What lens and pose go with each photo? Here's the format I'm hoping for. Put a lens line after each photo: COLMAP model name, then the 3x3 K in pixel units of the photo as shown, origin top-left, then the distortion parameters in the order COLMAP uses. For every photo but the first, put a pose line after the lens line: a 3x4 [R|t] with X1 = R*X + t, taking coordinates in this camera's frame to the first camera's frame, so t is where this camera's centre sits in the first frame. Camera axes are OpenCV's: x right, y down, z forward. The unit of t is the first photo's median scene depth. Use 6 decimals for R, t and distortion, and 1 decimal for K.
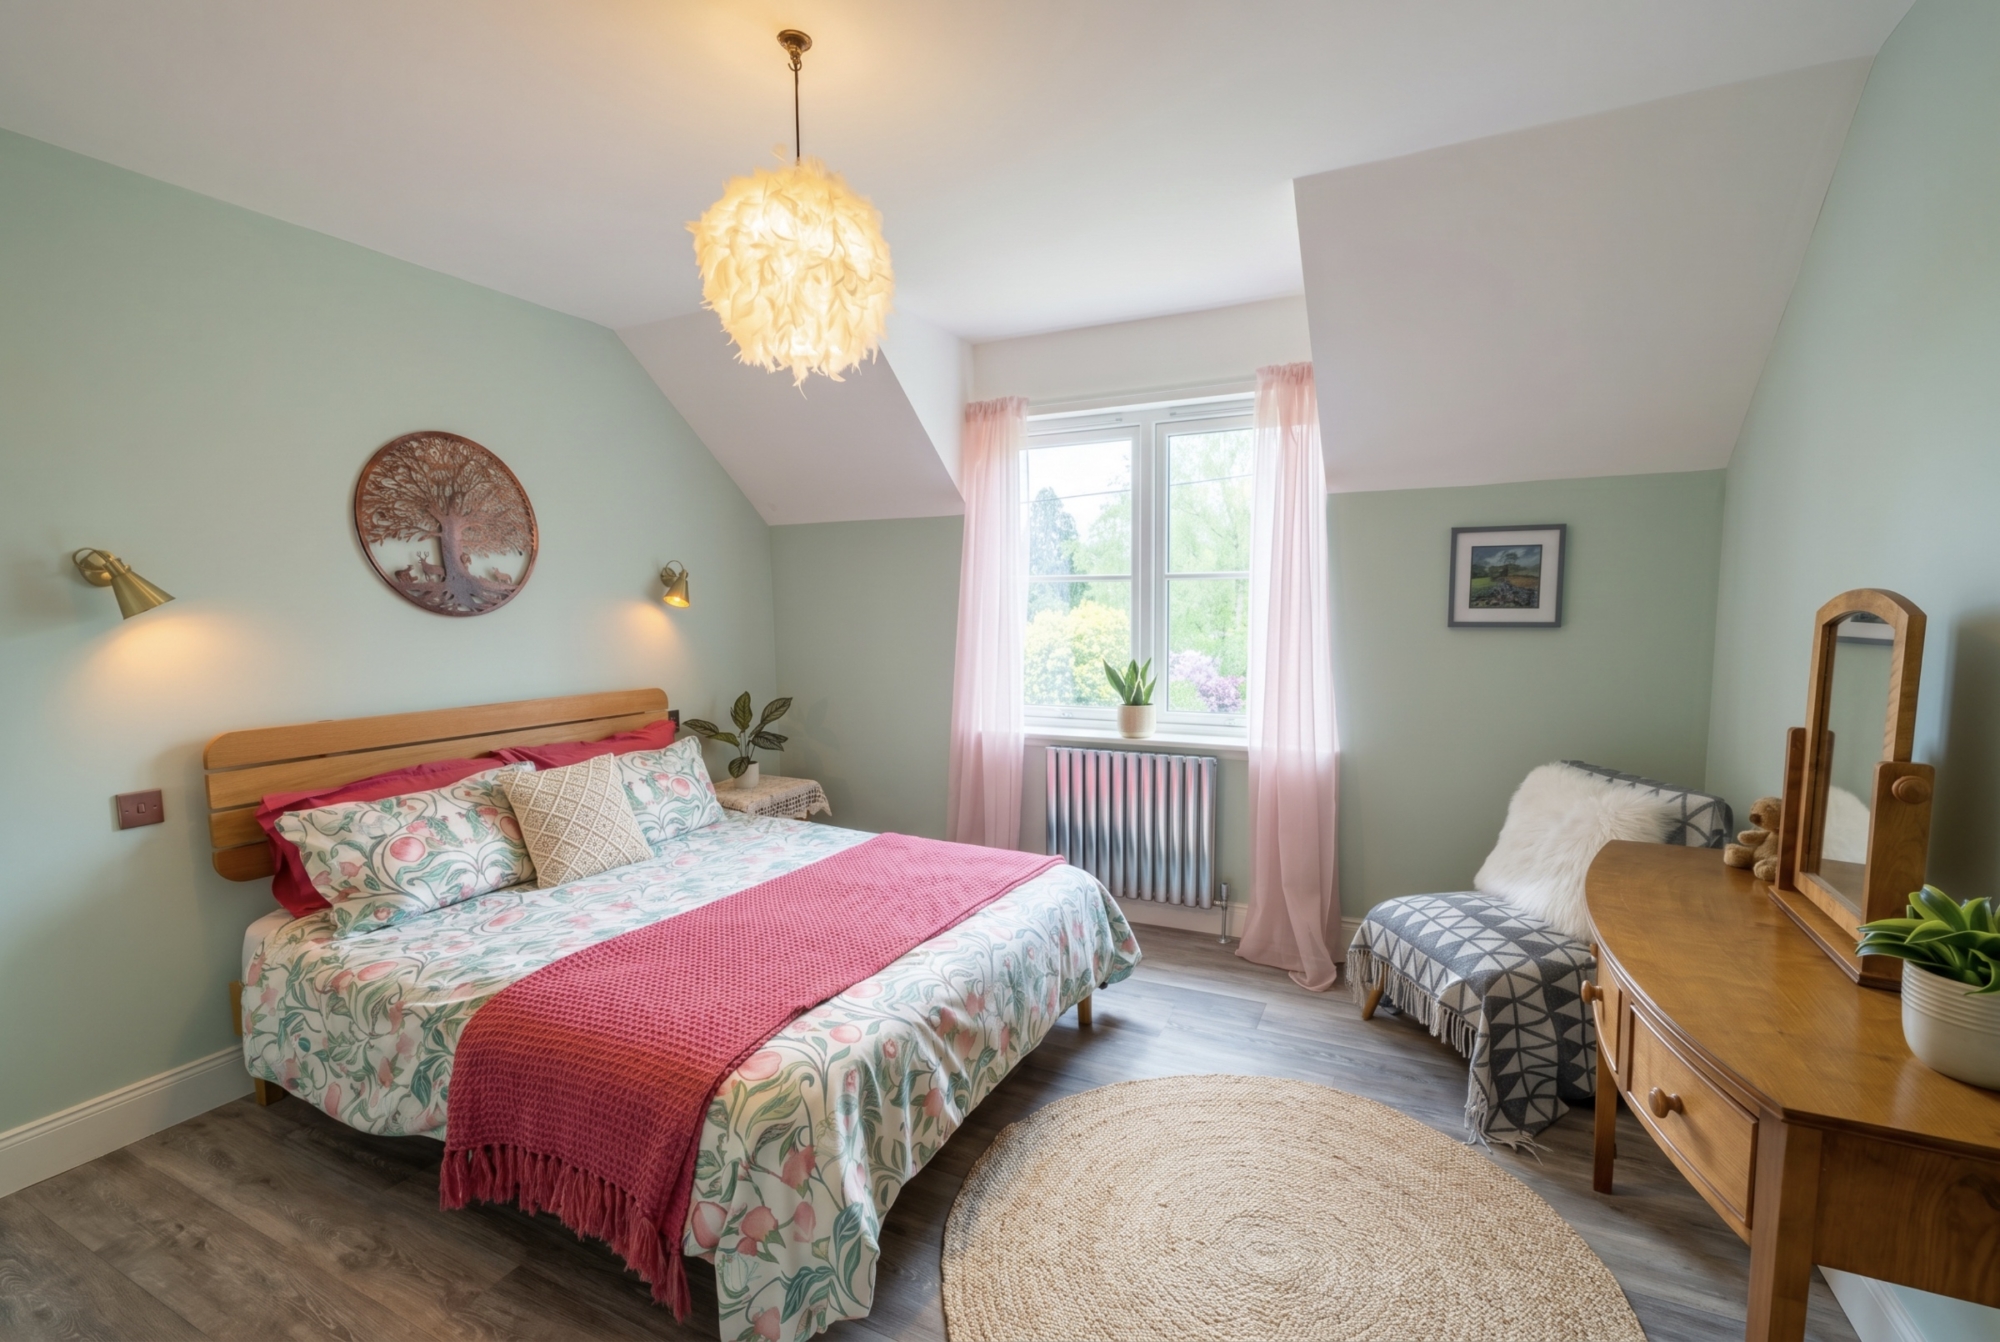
lens RADIAL K [[836.0, 0, 1000.0], [0, 836.0, 671.0], [0, 0, 1]] dist [-0.000324, -0.000014]
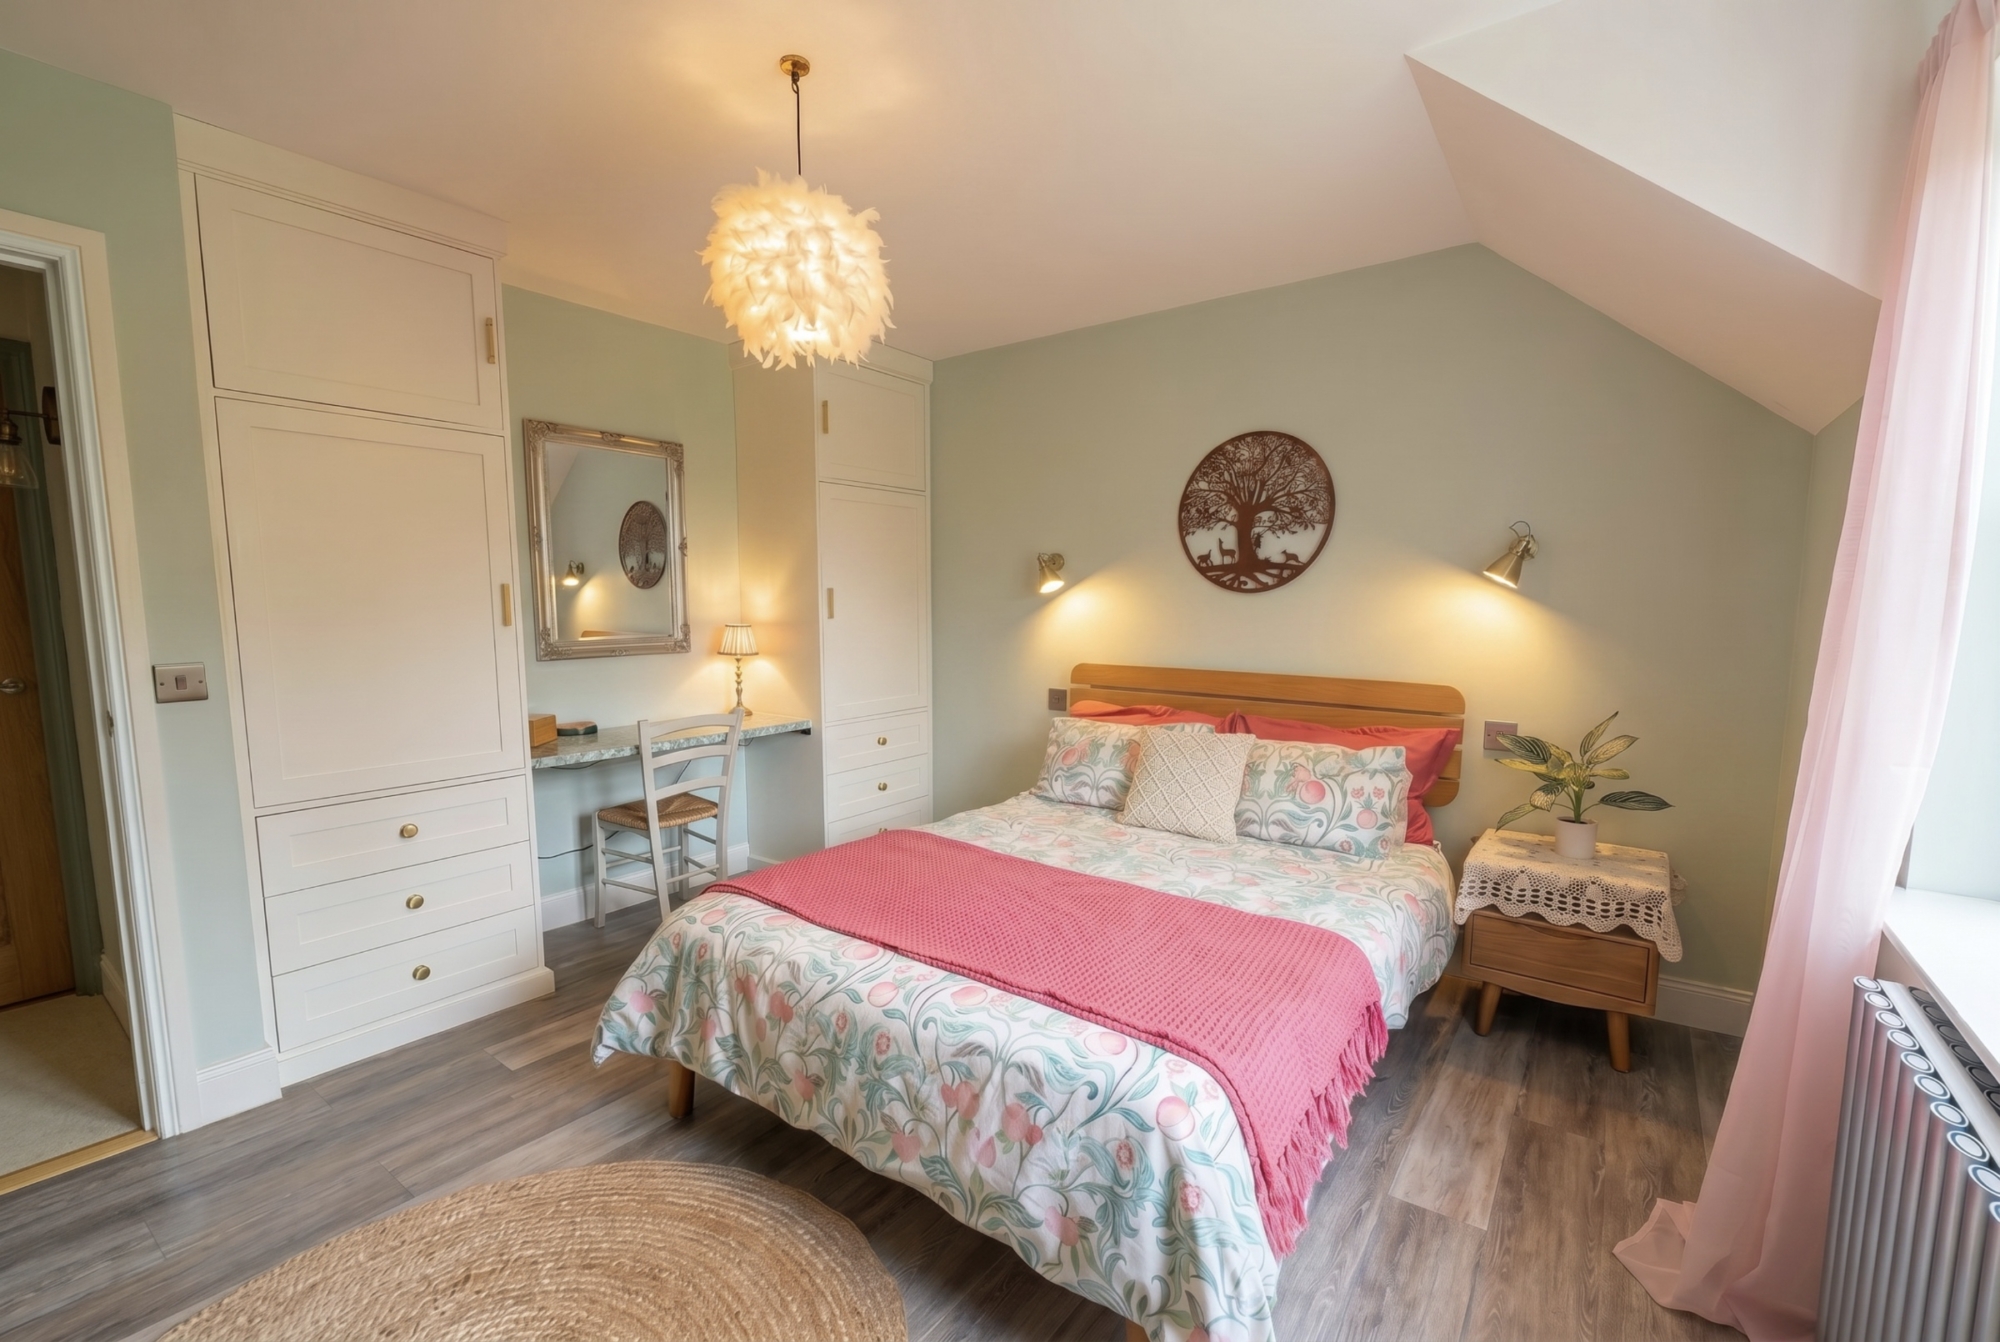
lens RADIAL K [[836.0, 0, 1000.0], [0, 836.0, 671.0], [0, 0, 1]] dist [-0.000324, -0.000014]
pose [[-0.128780, 0.107567, -0.985822, 0.553474], [-0.082664, 0.989475, 0.118765, -0.070245], [0.988222, 0.096786, -0.118532, 0.842036]]
